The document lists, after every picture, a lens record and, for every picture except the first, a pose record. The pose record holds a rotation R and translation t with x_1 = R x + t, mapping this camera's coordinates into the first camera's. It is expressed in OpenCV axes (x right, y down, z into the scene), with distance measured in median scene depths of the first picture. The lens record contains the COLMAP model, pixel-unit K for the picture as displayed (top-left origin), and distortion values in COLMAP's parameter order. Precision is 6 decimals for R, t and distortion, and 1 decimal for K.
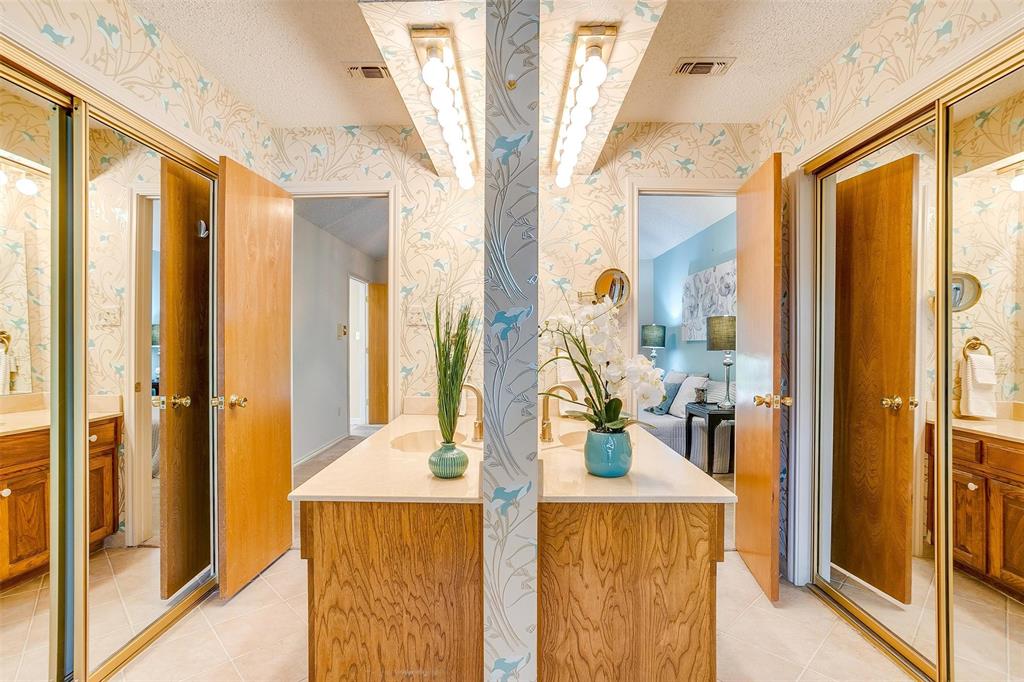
lens RADIAL K [[500.3, 0, 503.9], [0, 500.3, 345.4], [0, 0, 1]] dist [-0.039193, 0.020797]
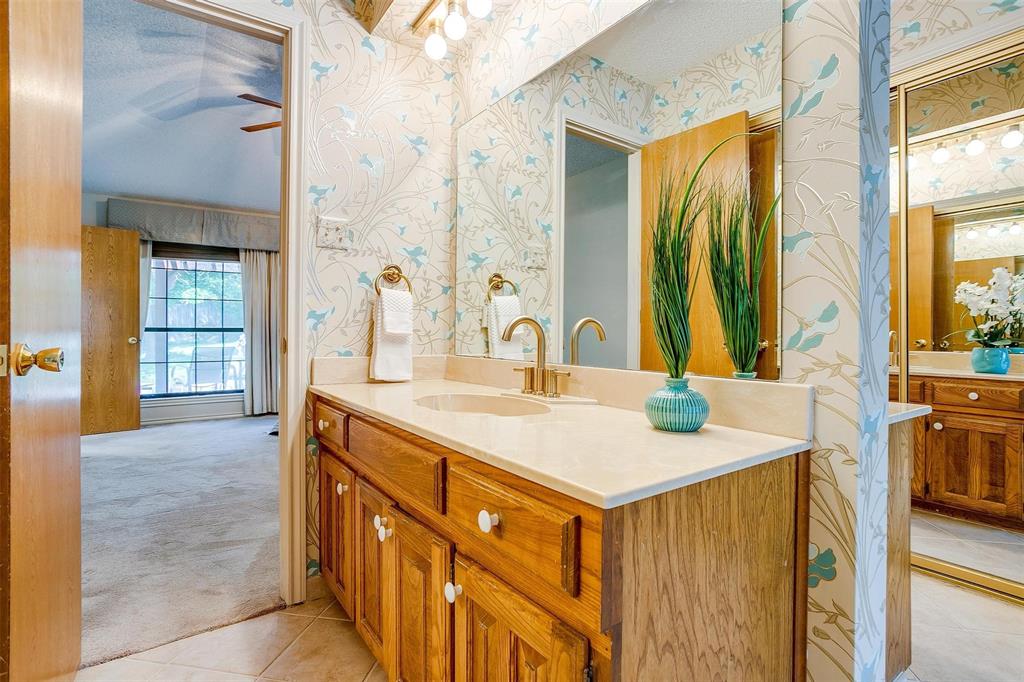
lens RADIAL K [[500.3, 0, 514.6], [0, 500.3, 333.2], [0, 0, 1]] dist [-0.039193, 0.020797]
pose [[0.800611, -0.001843, 0.599181, -0.677718], [0.006560, 0.999962, -0.005690, 0.139453], [-0.599148, 0.008486, 0.800593, 0.612843]]
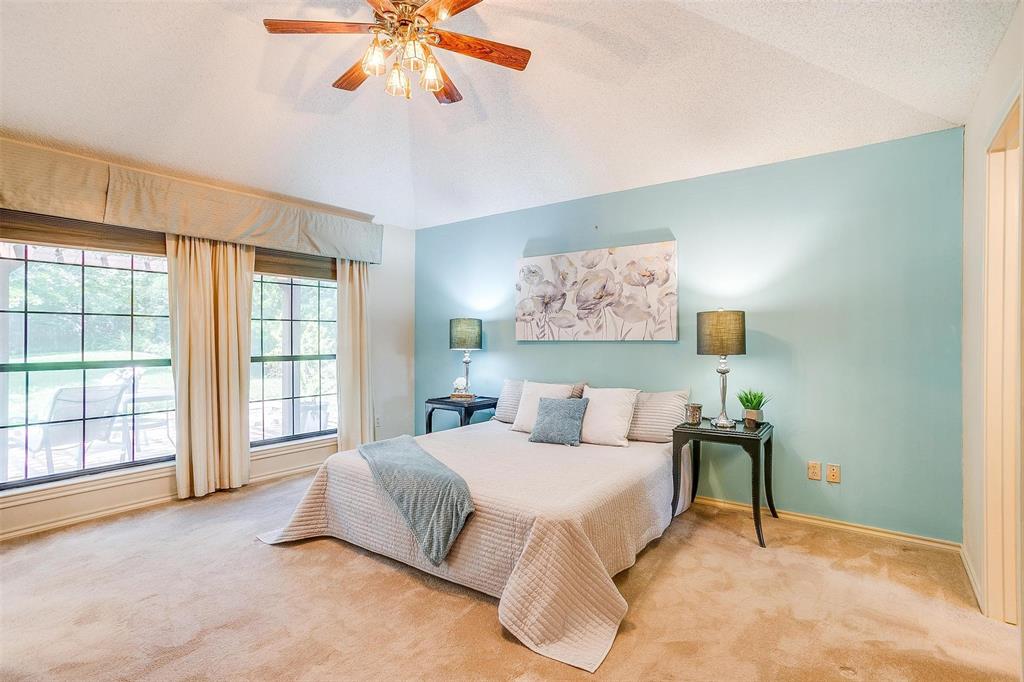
lens RADIAL K [[500.3, 0, 521.9], [0, 500.3, 339.0], [0, 0, 1]] dist [-0.039193, 0.020797]
pose [[0.570803, 0.003053, 0.821081, -1.082409], [0.001796, 0.999986, -0.004967, -0.031563], [-0.821085, 0.004310, 0.570790, 2.224543]]
